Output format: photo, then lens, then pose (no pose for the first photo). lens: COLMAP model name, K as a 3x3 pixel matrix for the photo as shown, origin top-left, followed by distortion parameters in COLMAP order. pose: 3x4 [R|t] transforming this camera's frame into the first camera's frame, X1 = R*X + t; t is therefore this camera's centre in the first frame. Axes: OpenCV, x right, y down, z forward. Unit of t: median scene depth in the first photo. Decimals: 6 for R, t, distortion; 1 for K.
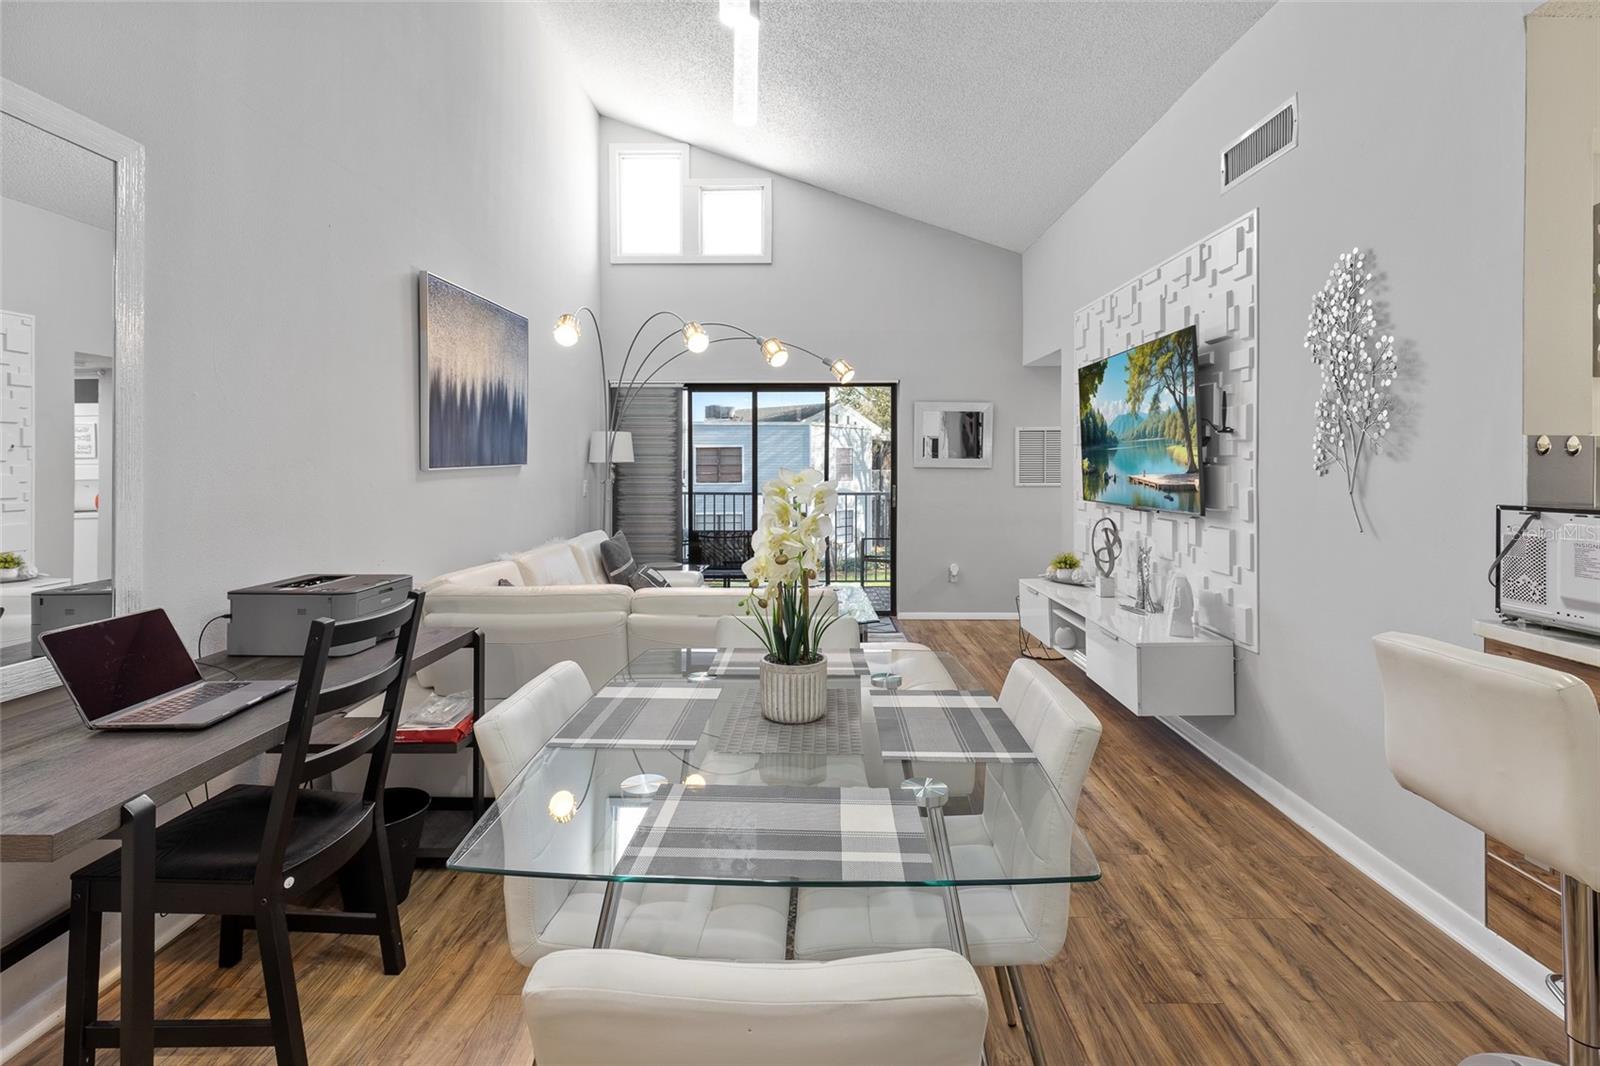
lens RADIAL K [[738.9, 0, 797.8], [0, 738.9, 463.0], [0, 0, 1]] dist [0.004236, -0.000173]
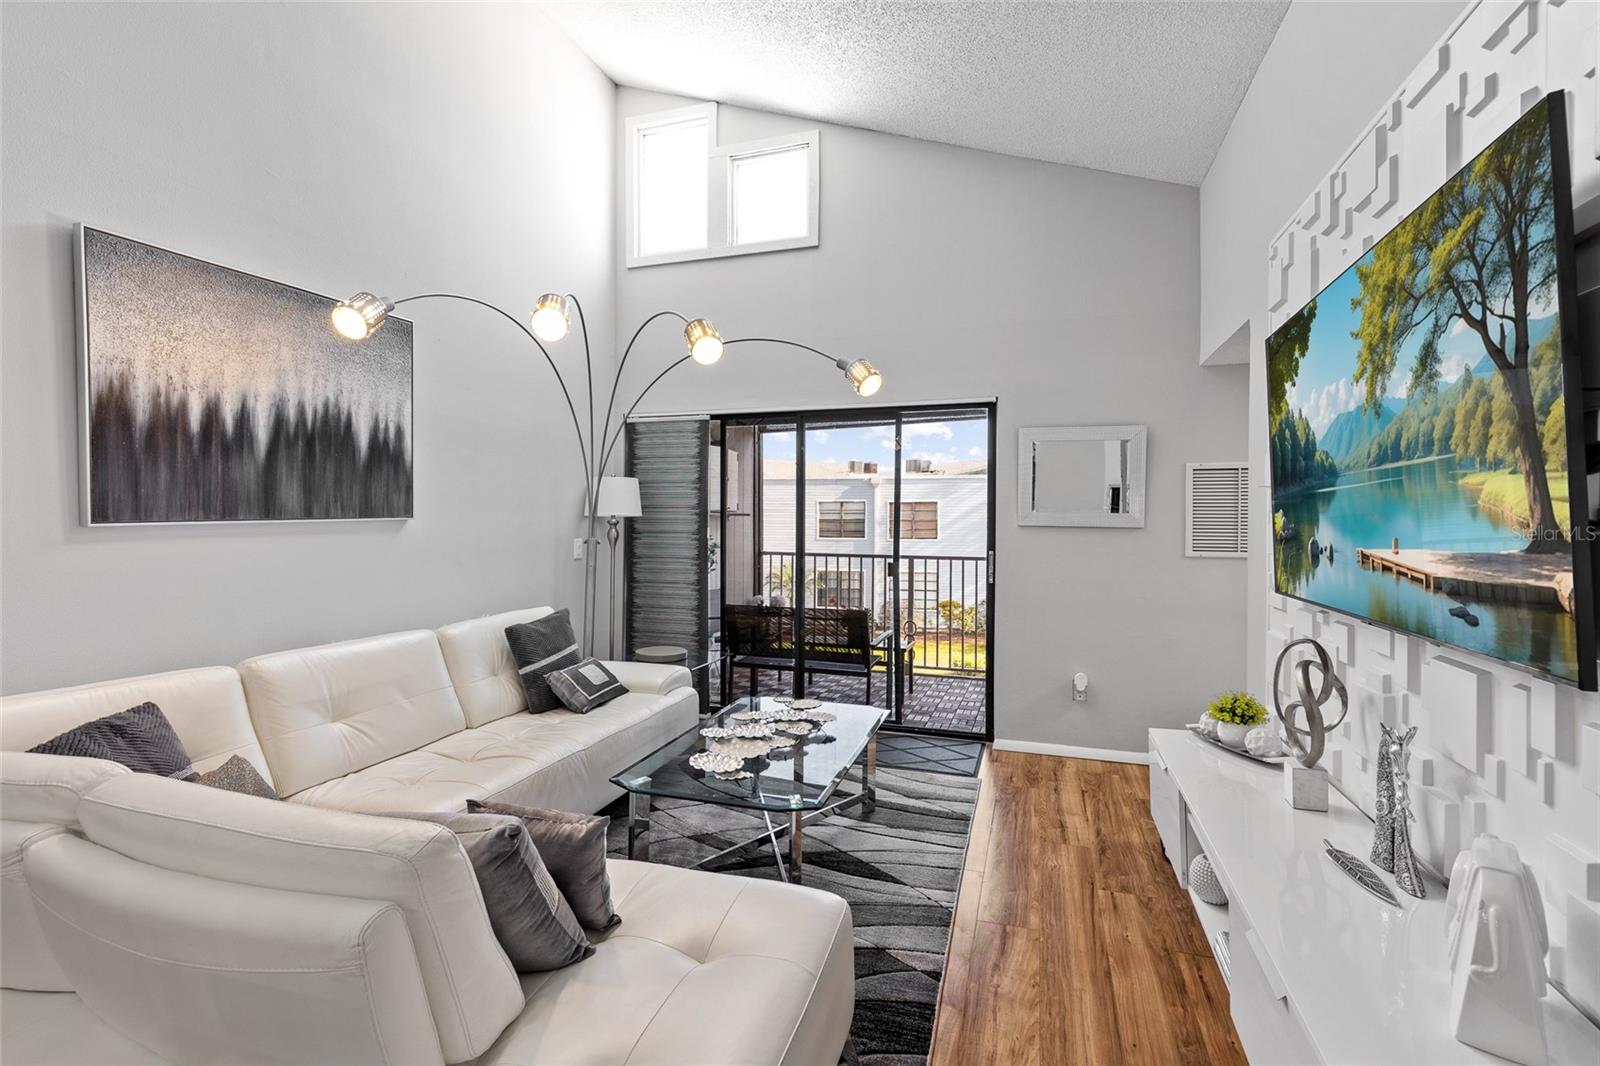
lens RADIAL K [[723.1, 0, 801.2], [0, 723.1, 520.7], [0, 0, 1]] dist [0.000554, -0.000455]
pose [[0.954706, 0.005559, -0.297500, 0.245933], [-0.004558, 0.999981, 0.004060, -0.000321], [0.297517, -0.002520, 0.954713, 0.468029]]
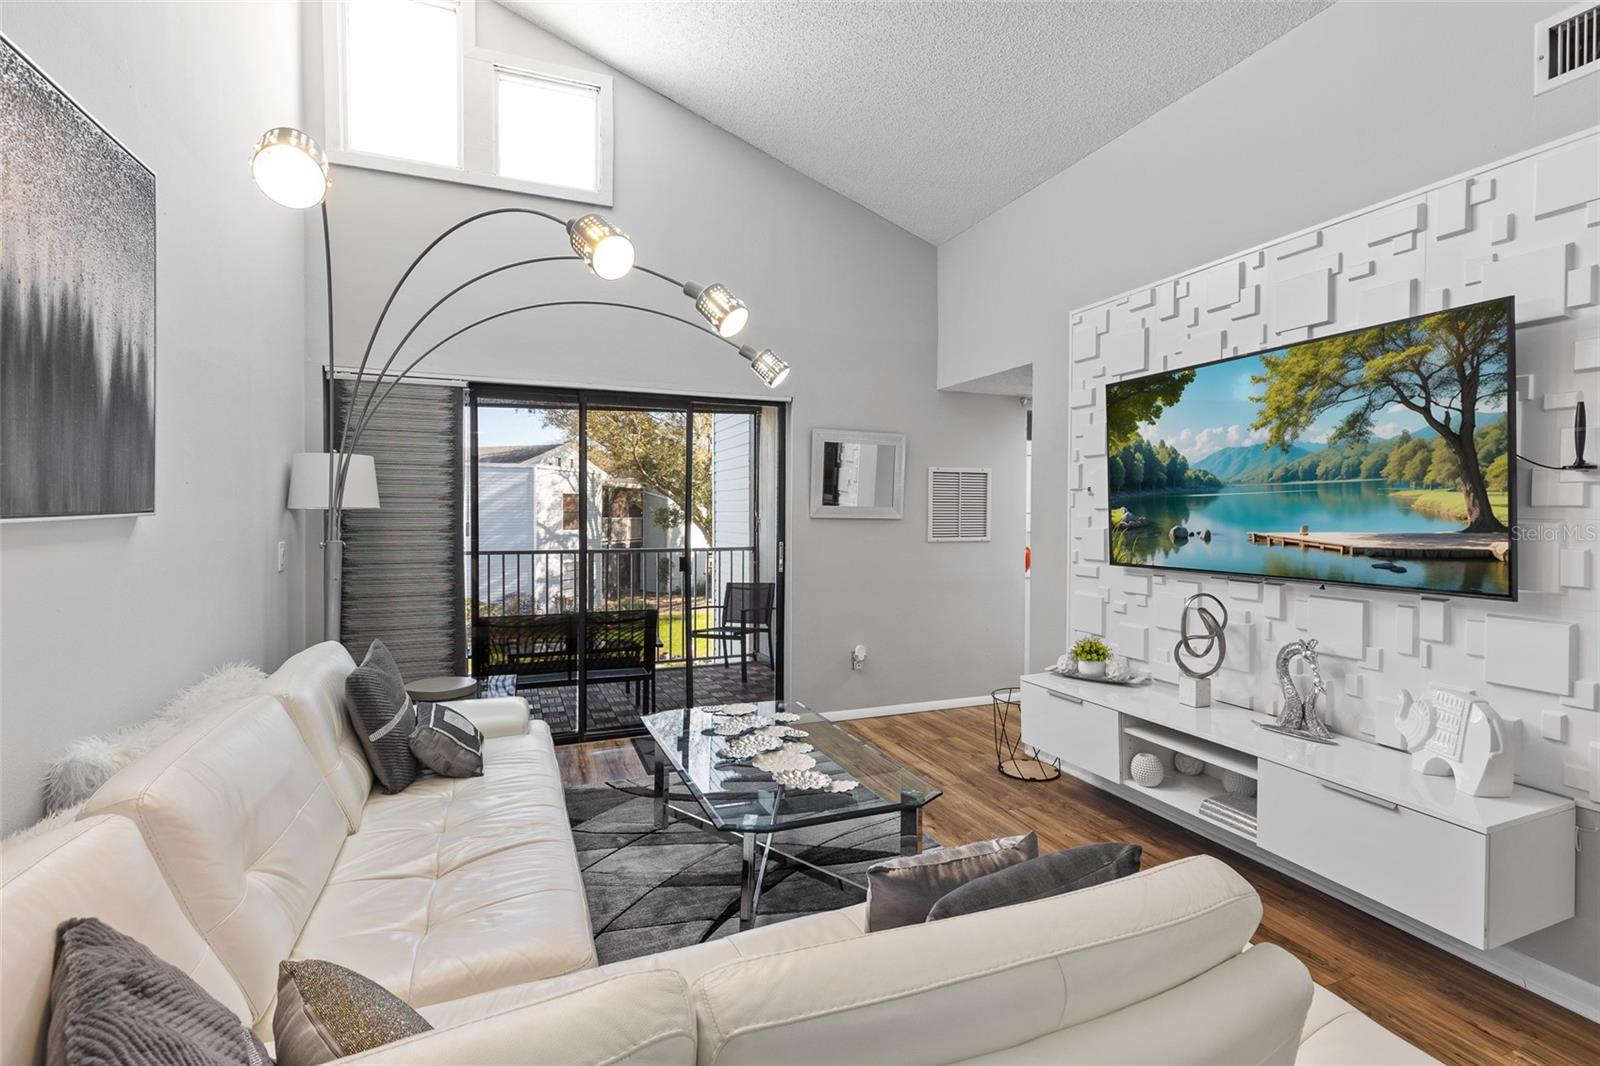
lens RADIAL K [[723.1, 0, 801.2], [0, 723.1, 520.7], [0, 0, 1]] dist [0.000554, -0.000455]
pose [[0.919469, -0.000625, 0.393161, -0.204477], [-0.005091, 0.999896, 0.013495, -0.001705], [-0.393129, -0.014410, 0.919370, 0.513022]]
